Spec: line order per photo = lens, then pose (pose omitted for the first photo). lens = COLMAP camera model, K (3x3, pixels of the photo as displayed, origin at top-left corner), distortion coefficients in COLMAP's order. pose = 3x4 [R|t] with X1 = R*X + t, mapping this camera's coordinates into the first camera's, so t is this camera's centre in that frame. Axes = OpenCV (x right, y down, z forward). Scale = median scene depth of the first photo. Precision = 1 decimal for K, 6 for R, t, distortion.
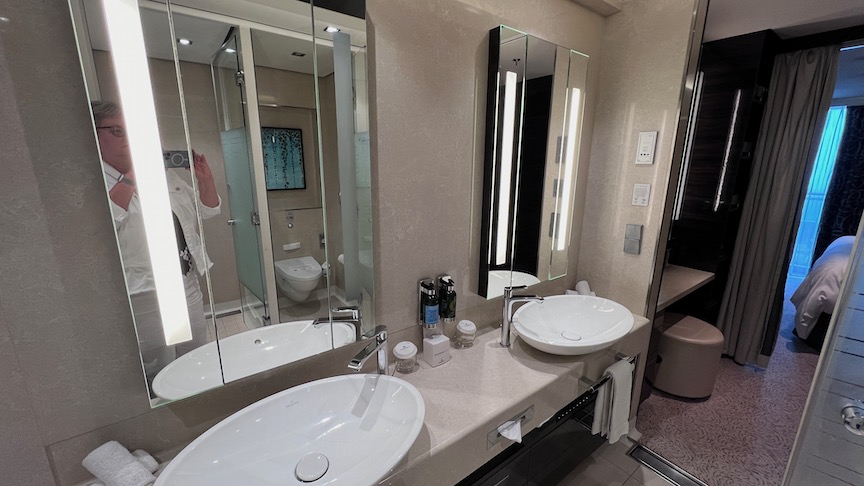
lens RADIAL K [[345.7, 0, 431.3], [0, 345.7, 242.2], [0, 0, 1]] dist [-0.000636, 0.000101]
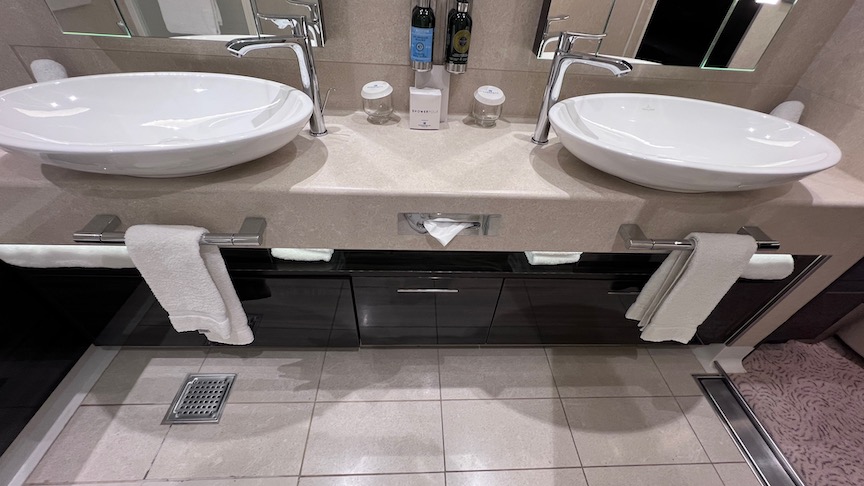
lens RADIAL K [[345.7, 0, 432.3], [0, 345.7, 242.7], [0, 0, 1]] dist [-0.000636, 0.000101]
pose [[0.824975, 0.398791, -0.400477, 0.408807], [-0.178633, 0.856260, 0.484674, 0.199312], [0.536197, -0.328305, 0.777630, 0.370947]]
